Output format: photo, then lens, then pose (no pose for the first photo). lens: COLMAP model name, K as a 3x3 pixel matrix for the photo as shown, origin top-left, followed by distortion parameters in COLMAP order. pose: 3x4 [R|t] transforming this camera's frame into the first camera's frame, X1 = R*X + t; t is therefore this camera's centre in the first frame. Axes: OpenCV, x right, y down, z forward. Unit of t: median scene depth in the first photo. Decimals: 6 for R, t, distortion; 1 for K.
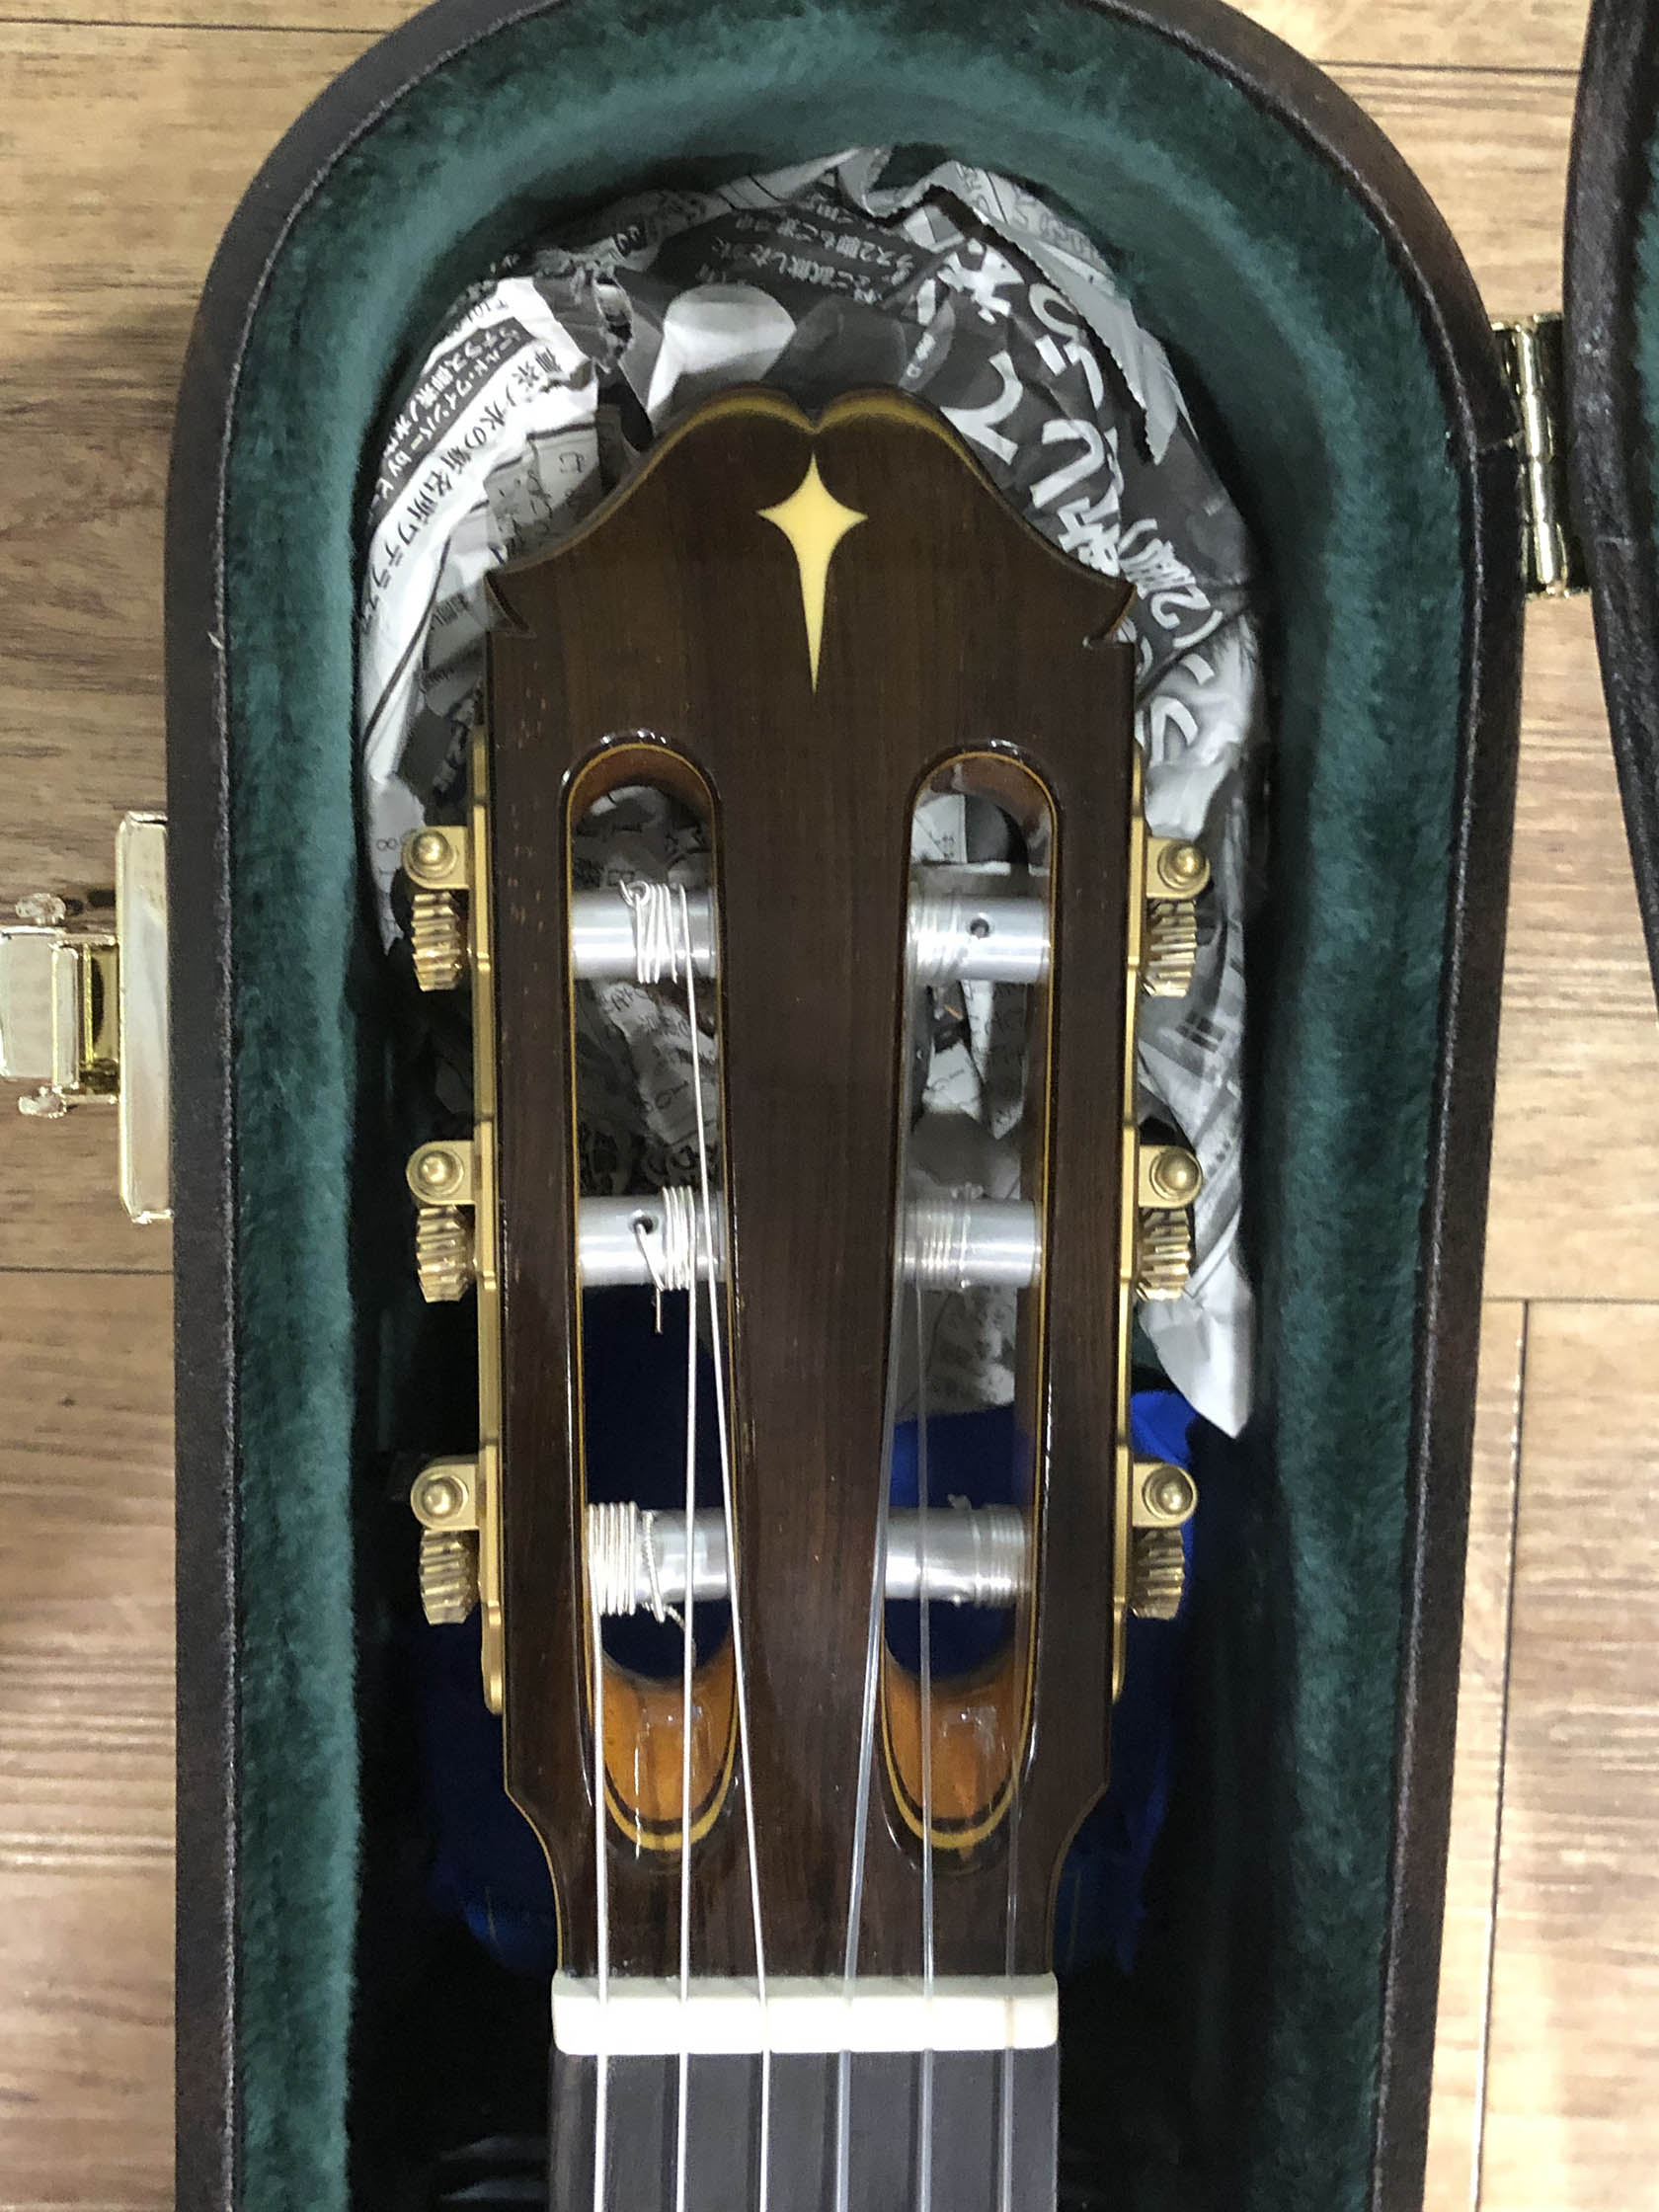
lens RADIAL K [[2567.1, 0, 829.5], [0, 2567.1, 1106.0], [0, 0, 1]] dist [0.009067, -0.062572]
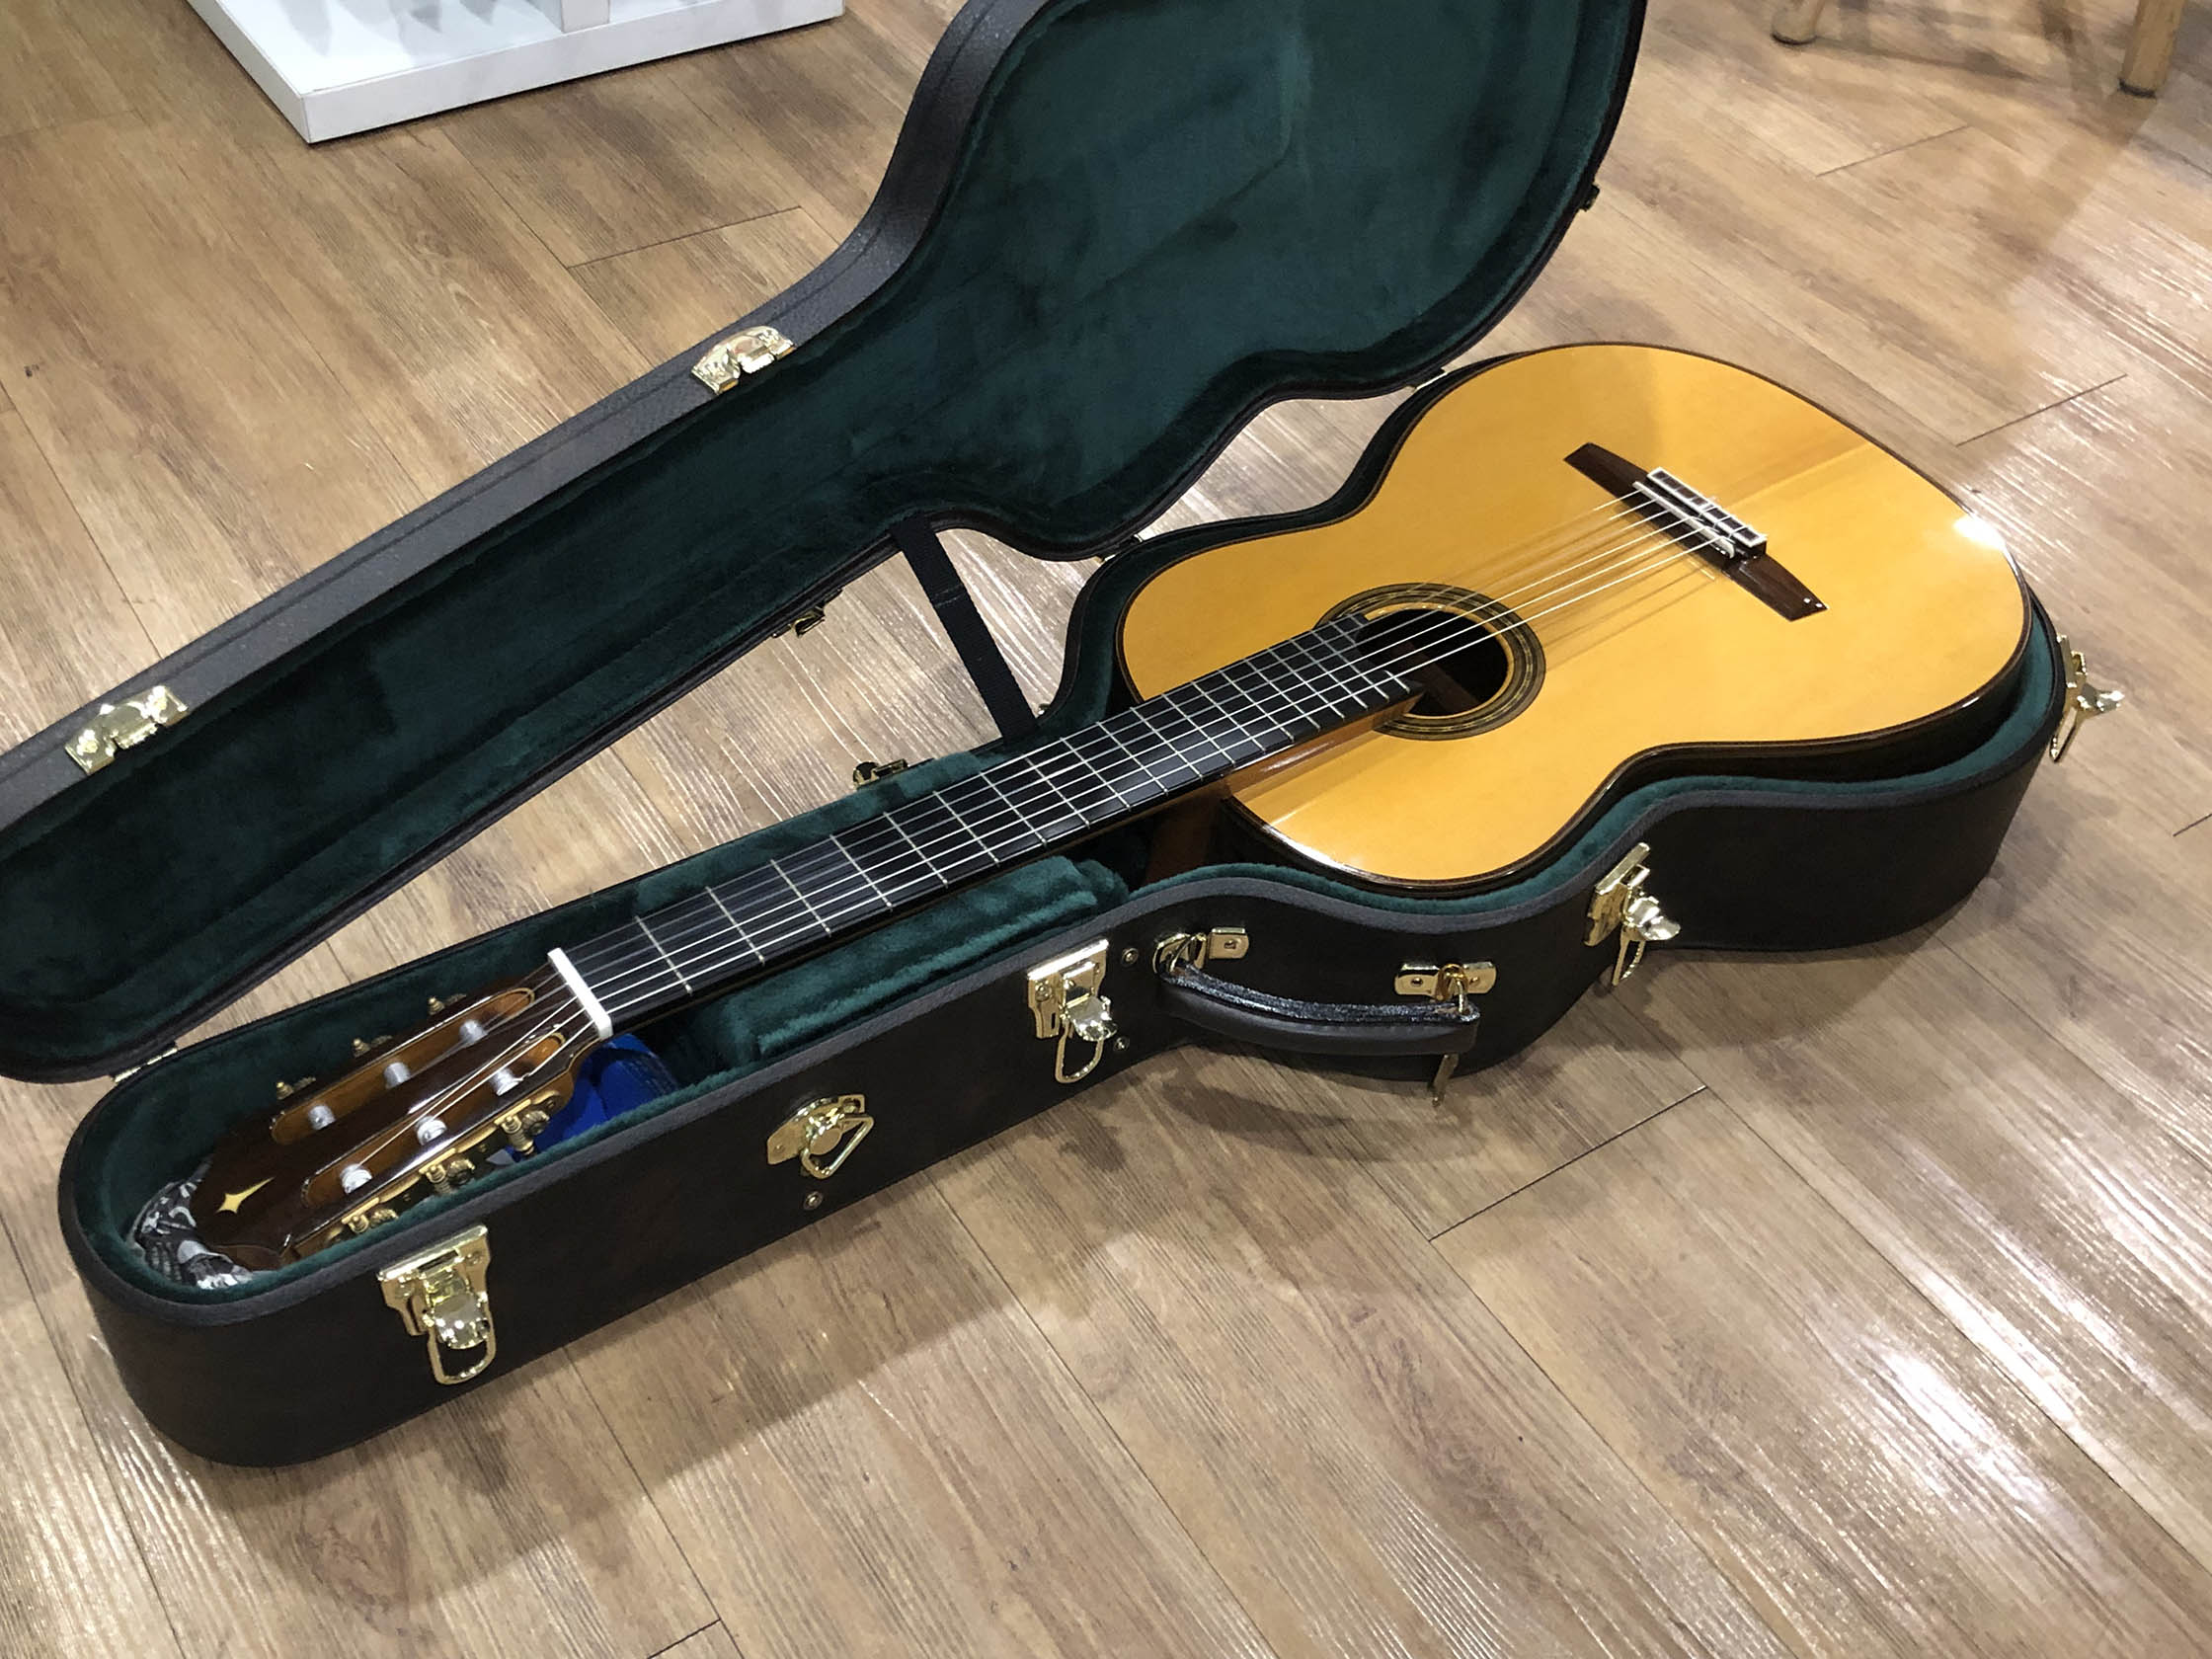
lens RADIAL K [[2436.4, 0, 1106.0], [0, 2436.4, 829.5], [0, 0, 1]] dist [-0.009248, 0.009879]
pose [[-0.574510, -0.614372, 0.540818, -2.284582], [0.818323, -0.444772, 0.364040, -0.239301], [0.016884, 0.651709, 0.758281, -1.954675]]
